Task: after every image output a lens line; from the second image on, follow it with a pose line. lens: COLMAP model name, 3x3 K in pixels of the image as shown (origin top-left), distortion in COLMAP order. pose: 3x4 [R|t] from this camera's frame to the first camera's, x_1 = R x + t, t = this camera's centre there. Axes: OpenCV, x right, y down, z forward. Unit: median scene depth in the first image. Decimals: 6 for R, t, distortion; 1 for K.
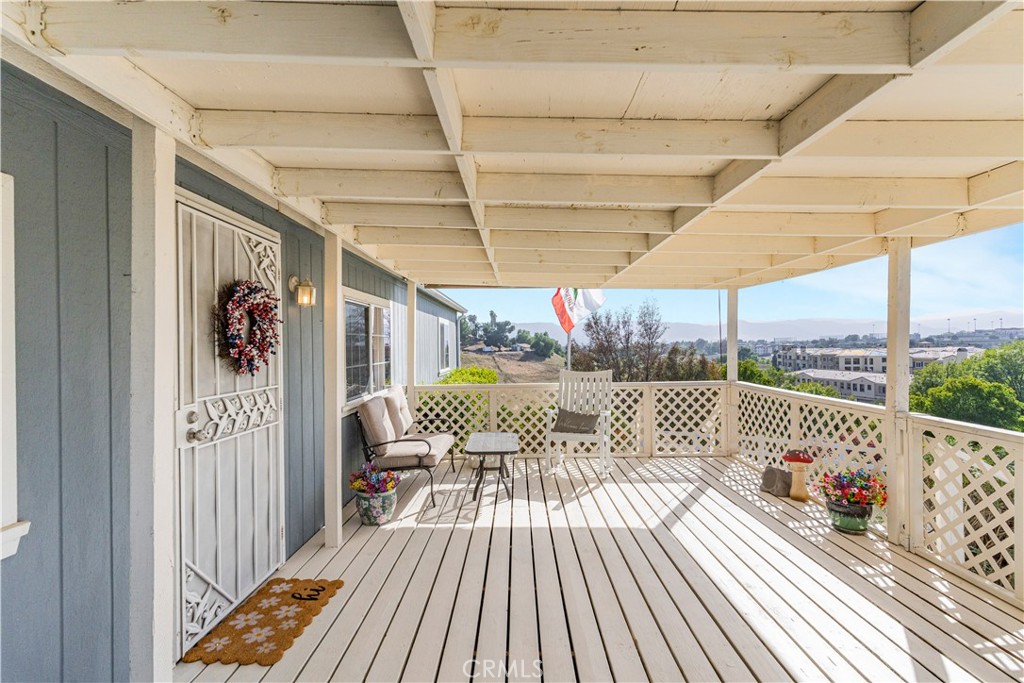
lens RADIAL K [[495.0, 0, 507.9], [0, 495.0, 350.0], [0, 0, 1]] dist [0.001893, 0.000566]
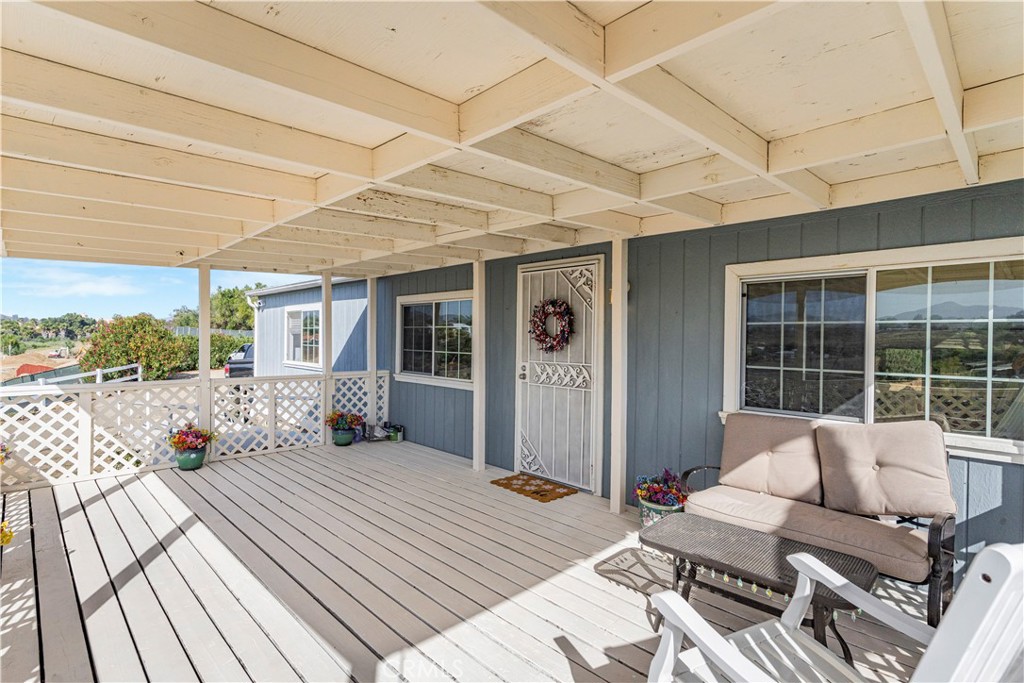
lens RADIAL K [[495.0, 0, 507.9], [0, 495.0, 350.0], [0, 0, 1]] dist [0.001893, 0.000566]
pose [[-0.701293, 0.026567, -0.712378, 0.646155], [-0.011018, 0.998782, 0.048094, -0.032755], [0.712788, 0.041577, -0.700146, 1.646942]]
